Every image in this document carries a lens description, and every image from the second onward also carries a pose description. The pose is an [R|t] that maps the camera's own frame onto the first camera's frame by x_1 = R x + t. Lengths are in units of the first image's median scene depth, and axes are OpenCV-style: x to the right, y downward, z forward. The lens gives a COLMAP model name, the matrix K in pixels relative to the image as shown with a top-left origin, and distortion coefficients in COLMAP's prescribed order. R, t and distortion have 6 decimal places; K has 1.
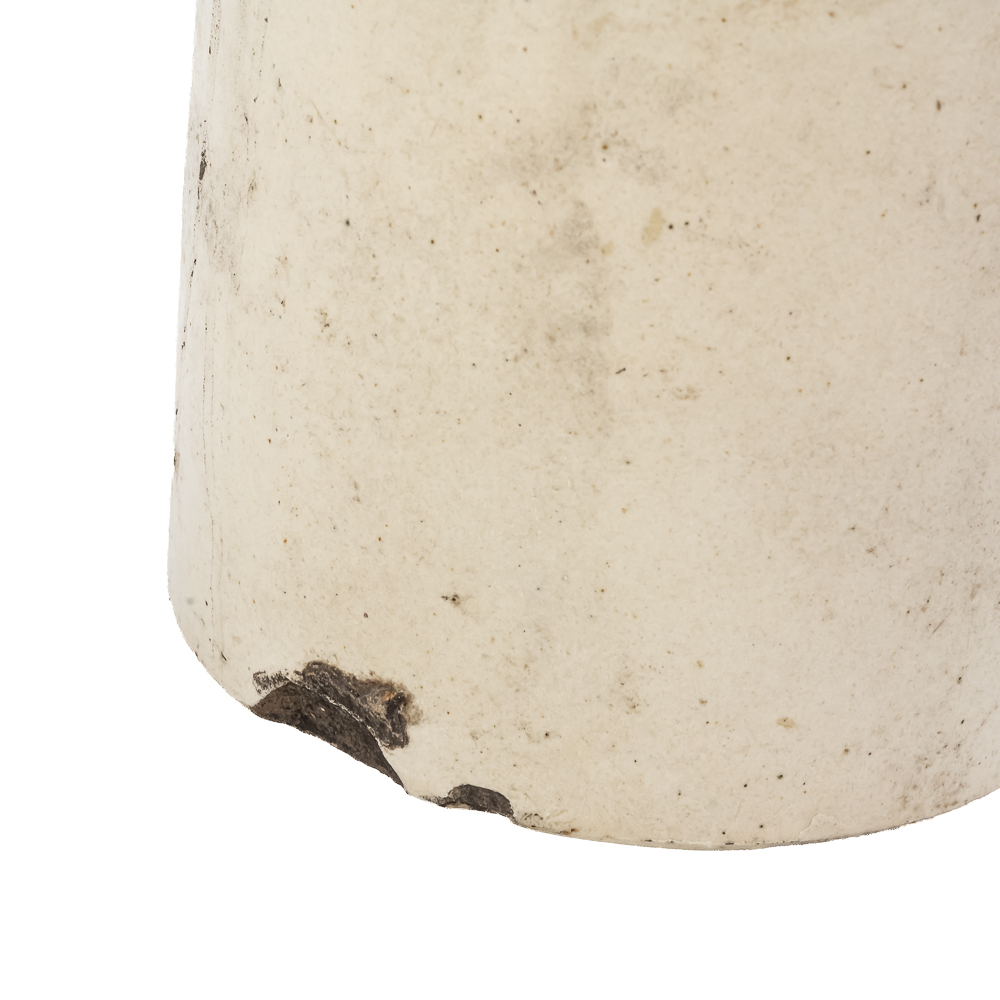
lens RADIAL K [[3218.0, 0, 500.0], [0, 3218.0, 500.0], [0, 0, 1]] dist [0.120965, 0.413307]
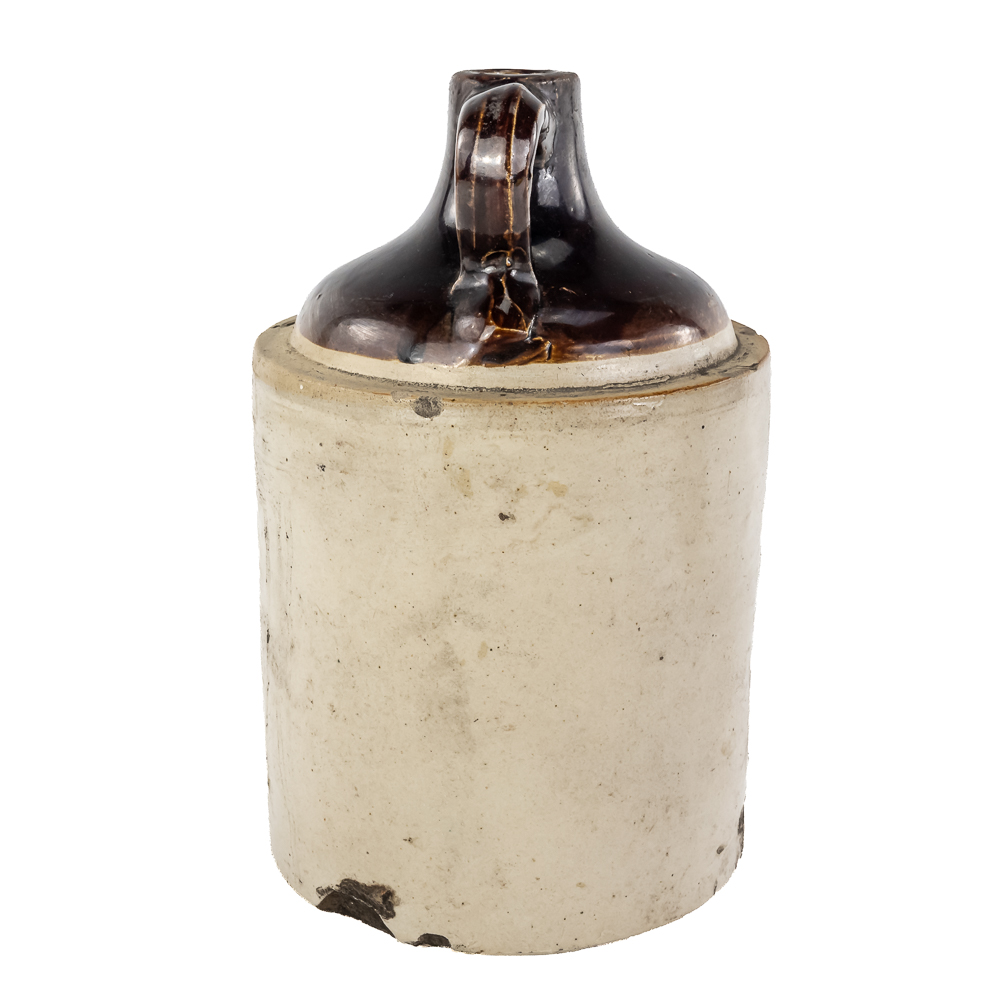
lens RADIAL K [[2019.3, 0, 500.0], [0, 2019.3, 500.0], [0, 0, 1]] dist [0.060820, 0.234875]
pose [[0.994659, -0.102416, 0.012802, 0.047592], [0.103212, 0.986437, -0.127628, -0.011790], [0.000443, 0.128268, 0.991739, -0.283838]]
